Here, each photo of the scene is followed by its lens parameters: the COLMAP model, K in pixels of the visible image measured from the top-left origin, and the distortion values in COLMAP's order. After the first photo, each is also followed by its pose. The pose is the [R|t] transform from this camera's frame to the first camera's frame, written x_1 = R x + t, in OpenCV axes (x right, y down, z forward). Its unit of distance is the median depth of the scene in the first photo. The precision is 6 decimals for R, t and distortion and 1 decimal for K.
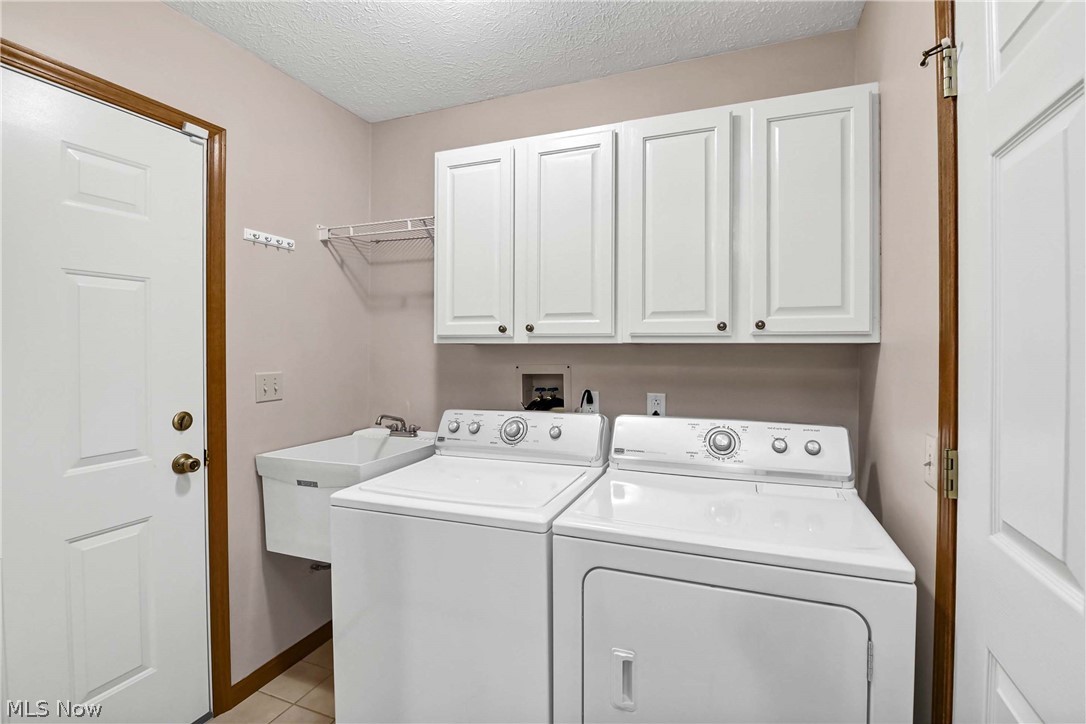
lens RADIAL K [[468.9, 0, 543.0], [0, 468.9, 362.0], [0, 0, 1]] dist [-0.030659, -0.000025]
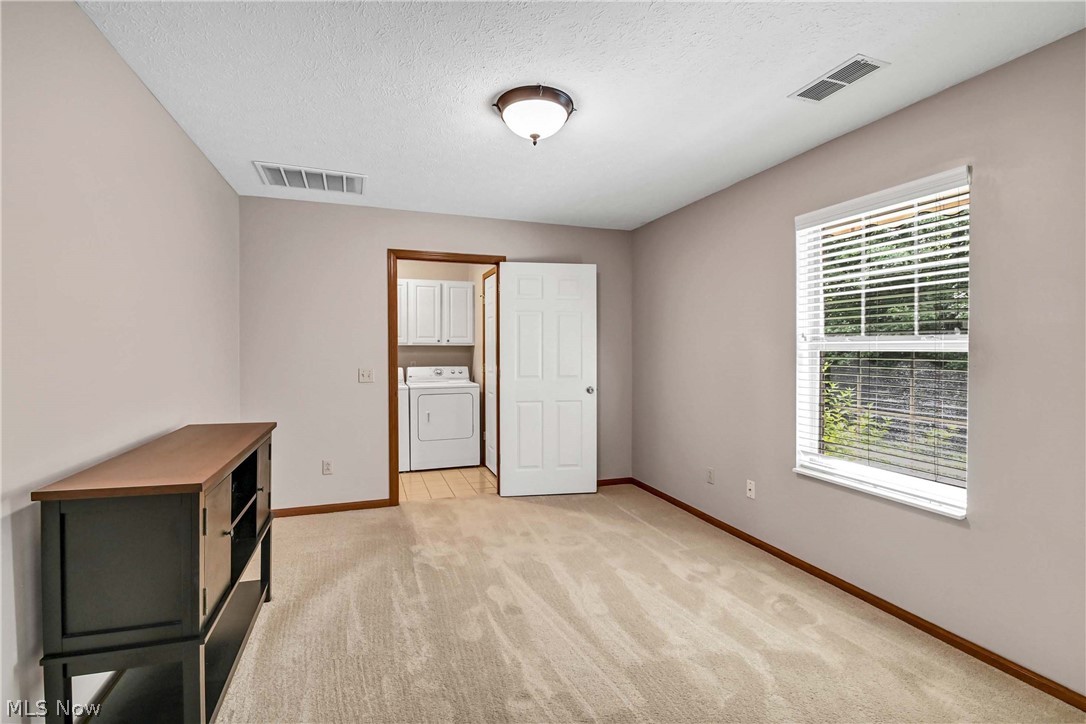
lens RADIAL K [[468.9, 0, 543.0], [0, 468.9, 362.0], [0, 0, 1]] dist [-0.030659, -0.000025]
pose [[0.749861, -0.022525, 0.661212, -1.526354], [0.009630, 0.999686, 0.023134, 0.014686], [-0.661526, -0.010980, 0.749842, -2.455563]]
